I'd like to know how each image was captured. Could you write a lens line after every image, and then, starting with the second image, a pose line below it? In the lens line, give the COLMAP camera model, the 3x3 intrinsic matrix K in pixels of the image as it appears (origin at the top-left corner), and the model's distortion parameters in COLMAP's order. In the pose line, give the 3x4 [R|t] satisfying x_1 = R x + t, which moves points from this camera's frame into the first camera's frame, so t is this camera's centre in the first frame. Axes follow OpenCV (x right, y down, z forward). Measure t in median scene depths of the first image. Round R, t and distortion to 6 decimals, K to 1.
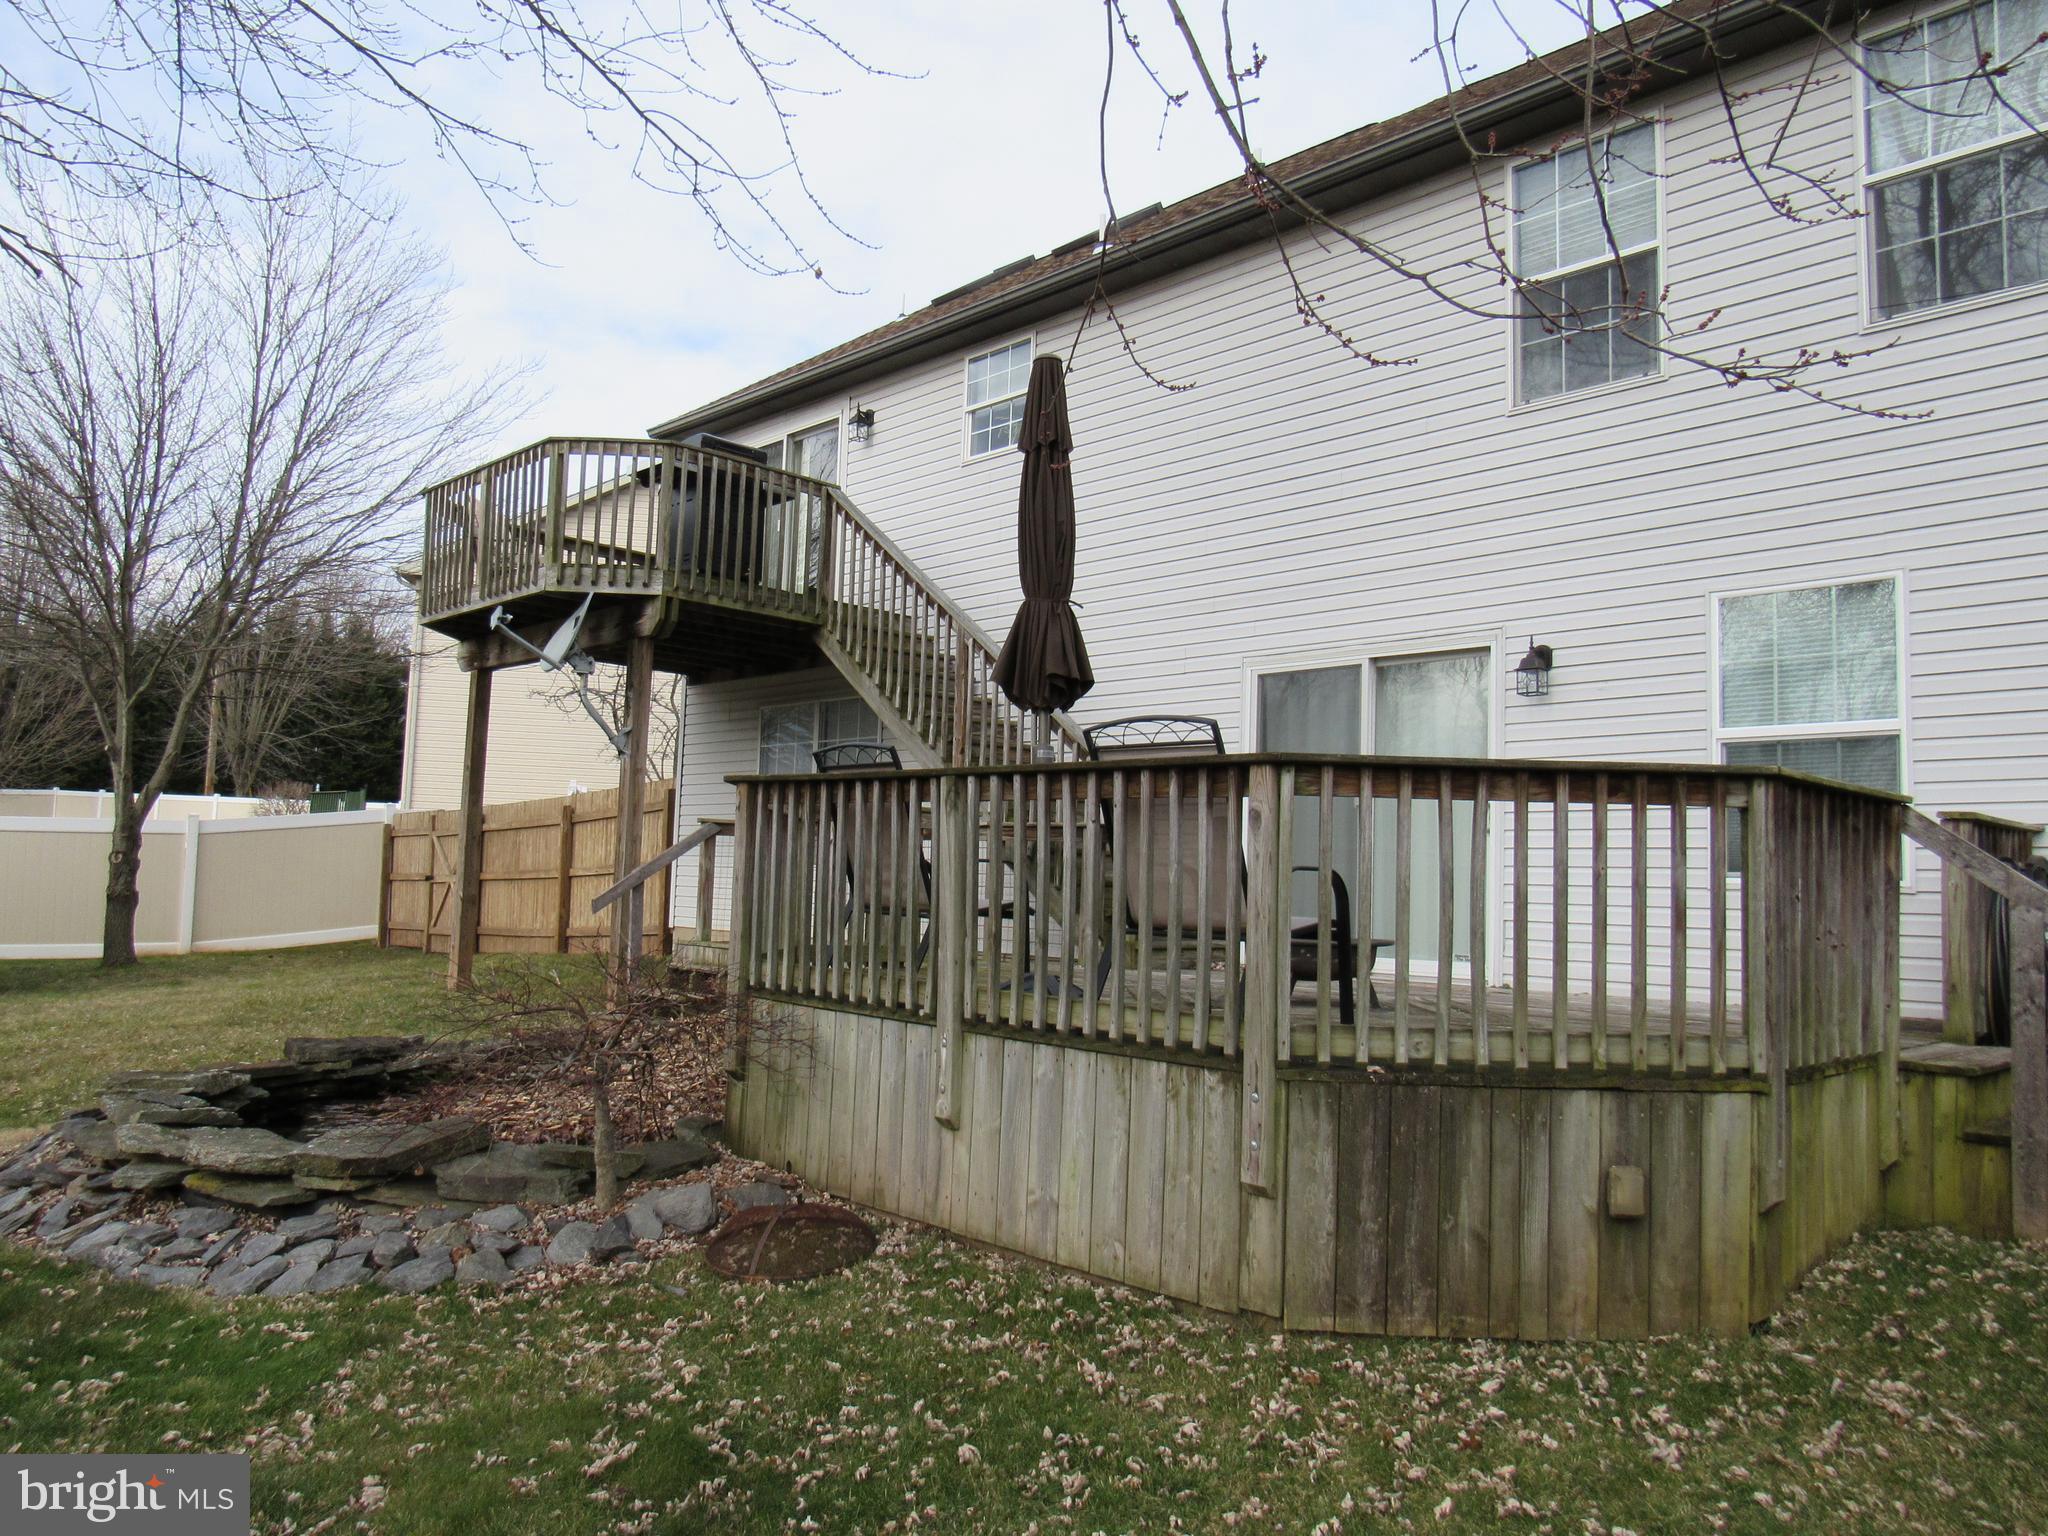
lens RADIAL K [[1423.2, 0, 1024.0], [0, 1423.2, 768.0], [0, 0, 1]] dist [-0.036643, 0.000105]
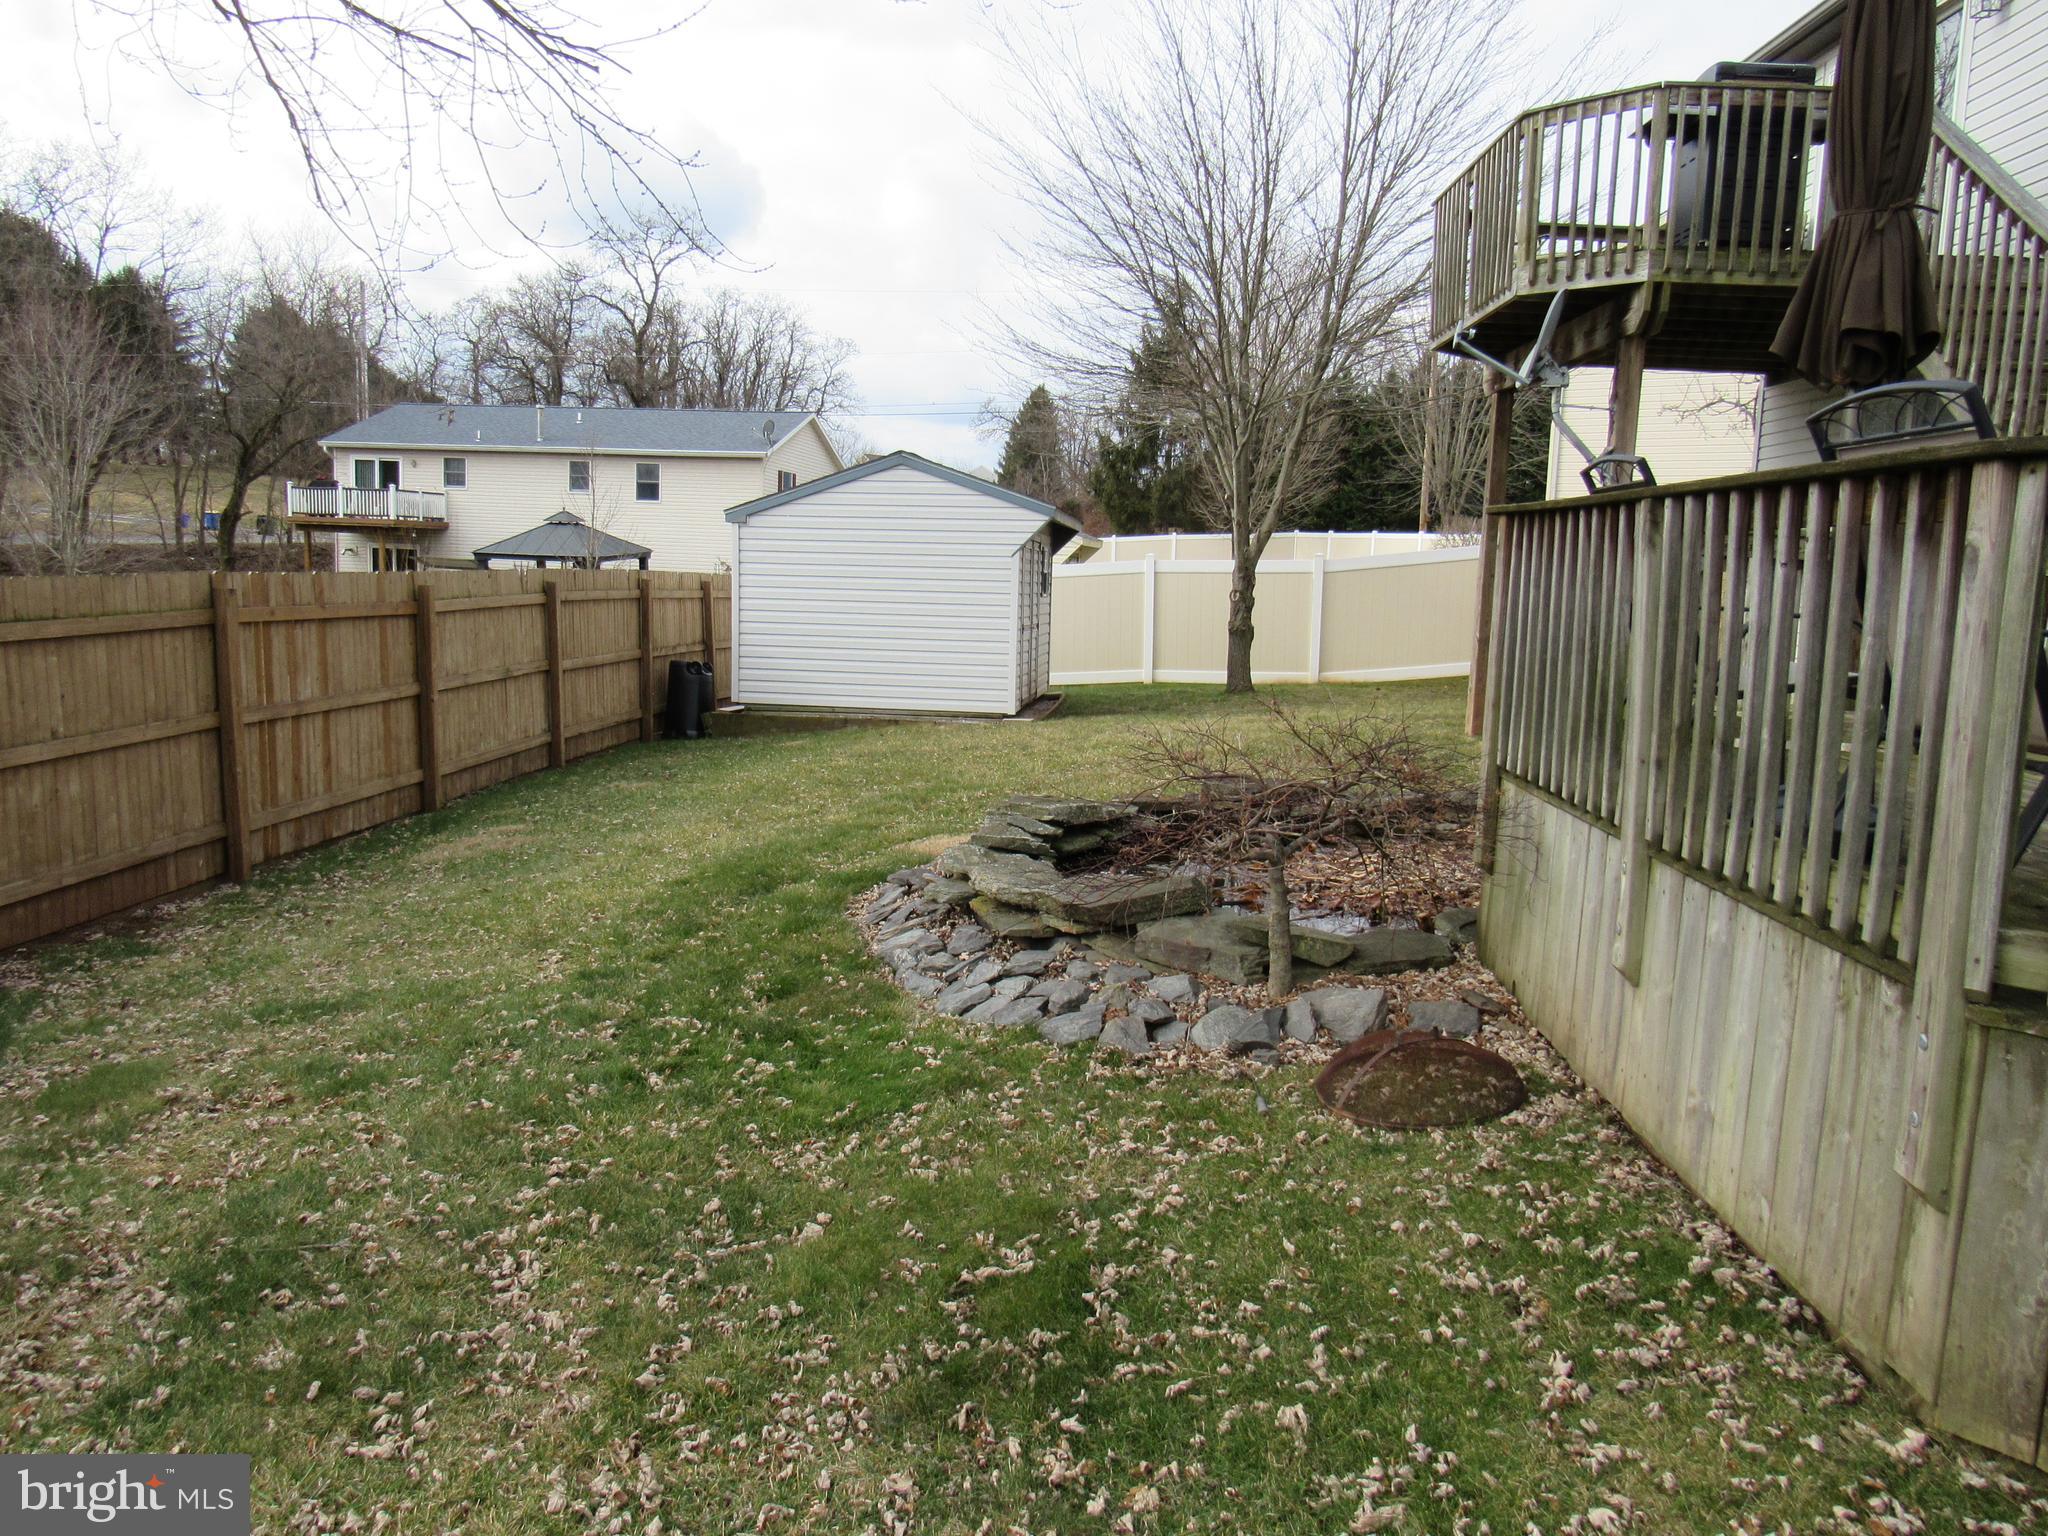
lens RADIAL K [[1444.9, 0, 1024.0], [0, 1444.9, 768.0], [0, 0, 1]] dist [-0.027343, 0.008250]
pose [[0.695124, 0.082660, -0.714122, 0.275984], [0.051978, 0.984988, 0.164608, 0.004033], [0.717008, -0.151542, 0.680392, 0.304057]]
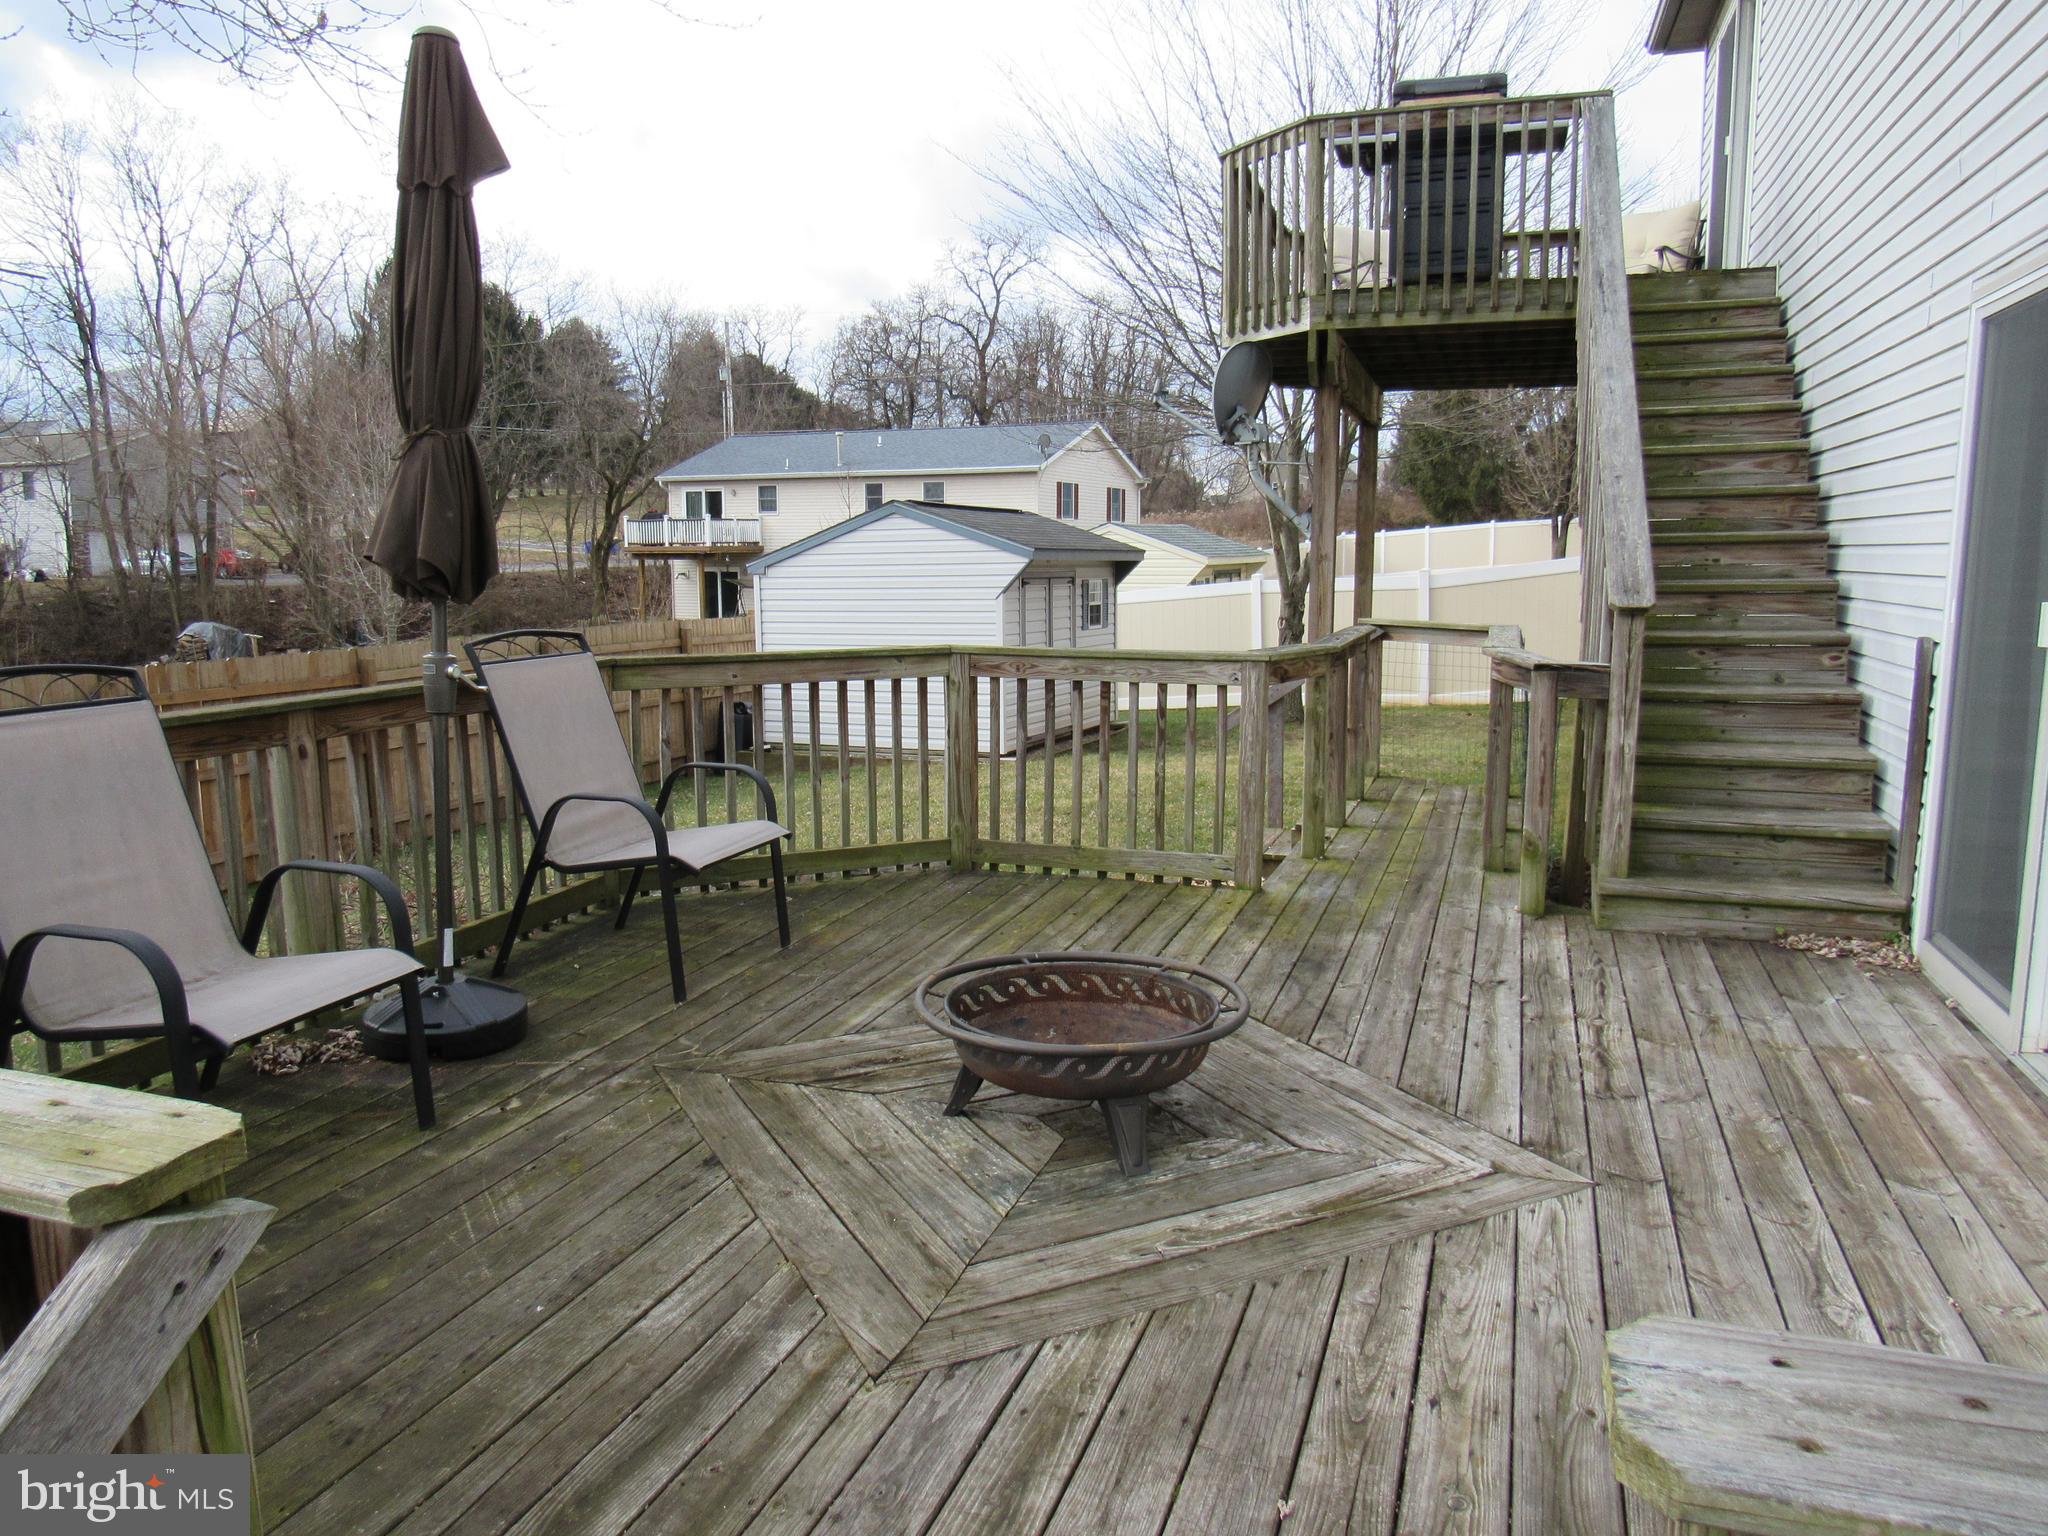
lens RADIAL K [[1444.9, 0, 1024.0], [0, 1444.9, 768.0], [0, 0, 1]] dist [-0.027343, 0.008250]
pose [[0.466044, 0.089235, -0.880250, 0.934765], [0.097969, 0.983578, 0.151579, -0.051937], [0.879321, -0.156879, 0.449649, 1.150476]]
